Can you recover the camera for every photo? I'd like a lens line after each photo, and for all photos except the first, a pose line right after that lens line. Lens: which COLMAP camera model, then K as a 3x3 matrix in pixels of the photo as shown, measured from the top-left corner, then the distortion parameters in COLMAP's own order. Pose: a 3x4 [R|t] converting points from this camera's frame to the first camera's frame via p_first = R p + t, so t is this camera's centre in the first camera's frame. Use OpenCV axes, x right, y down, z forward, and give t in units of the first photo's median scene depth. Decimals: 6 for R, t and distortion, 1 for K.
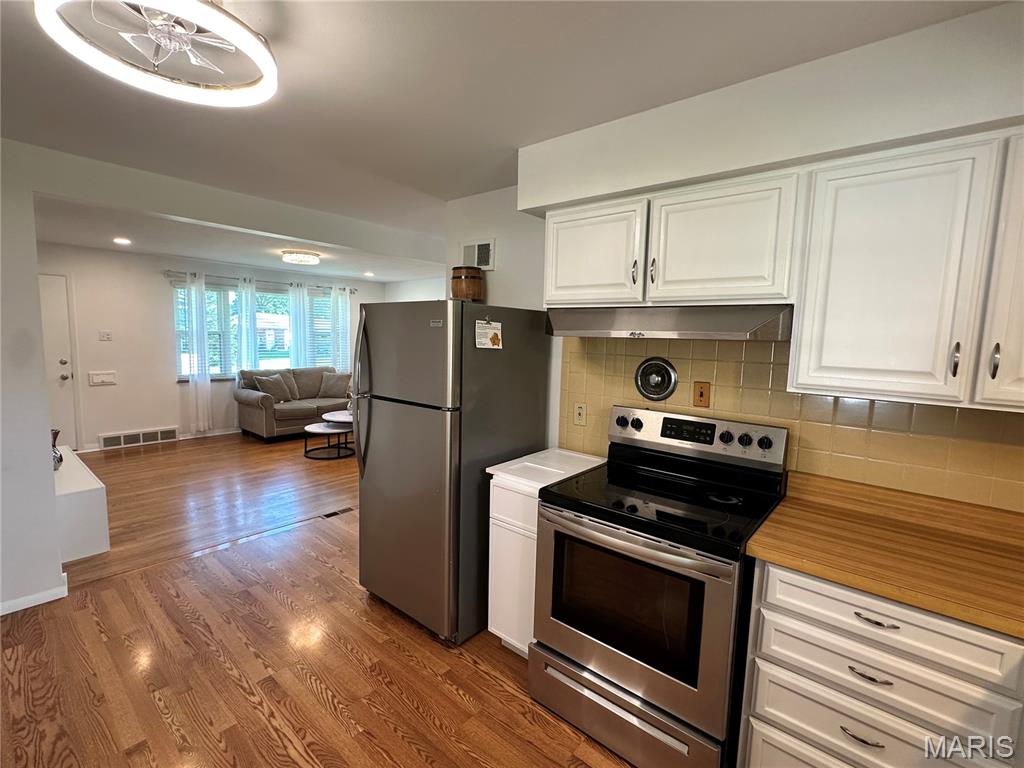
lens RADIAL K [[463.6, 0, 510.3], [0, 463.6, 385.0], [0, 0, 1]] dist [-0.000189, 0.000796]
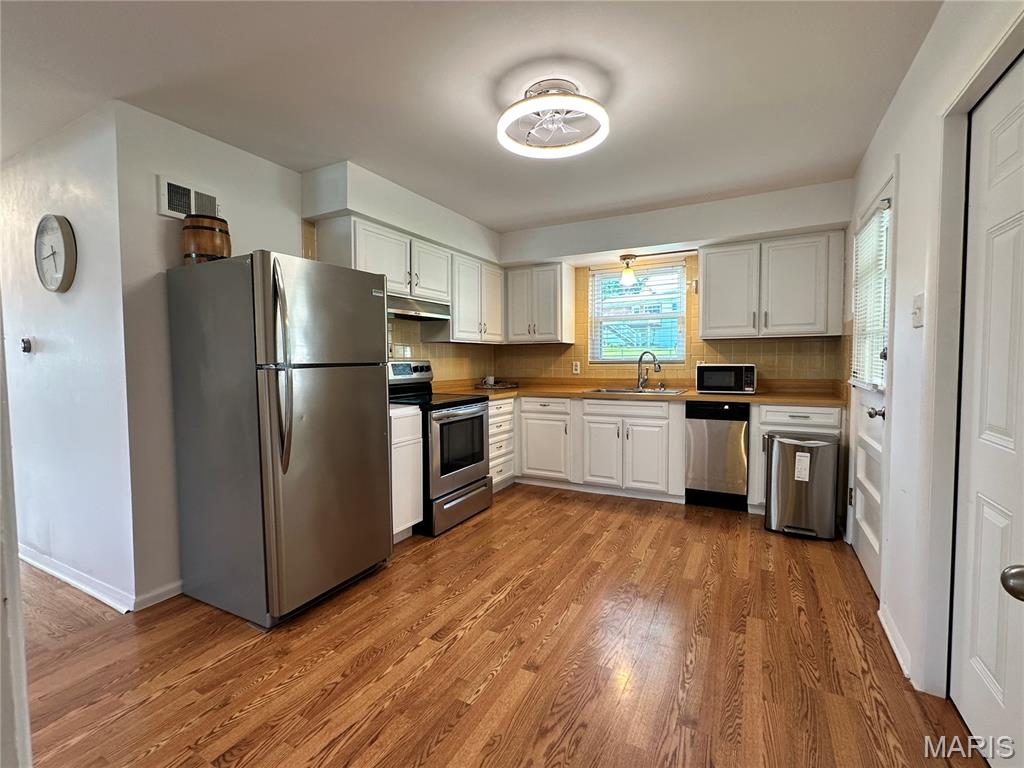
lens RADIAL K [[463.6, 0, 514.1], [0, 463.6, 384.6], [0, 0, 1]] dist [-0.000189, 0.000796]
pose [[-0.220881, -0.078163, 0.972164, -1.721552], [0.106682, 0.988866, 0.103745, 0.020353], [-0.969449, 0.126627, -0.210083, 1.136781]]
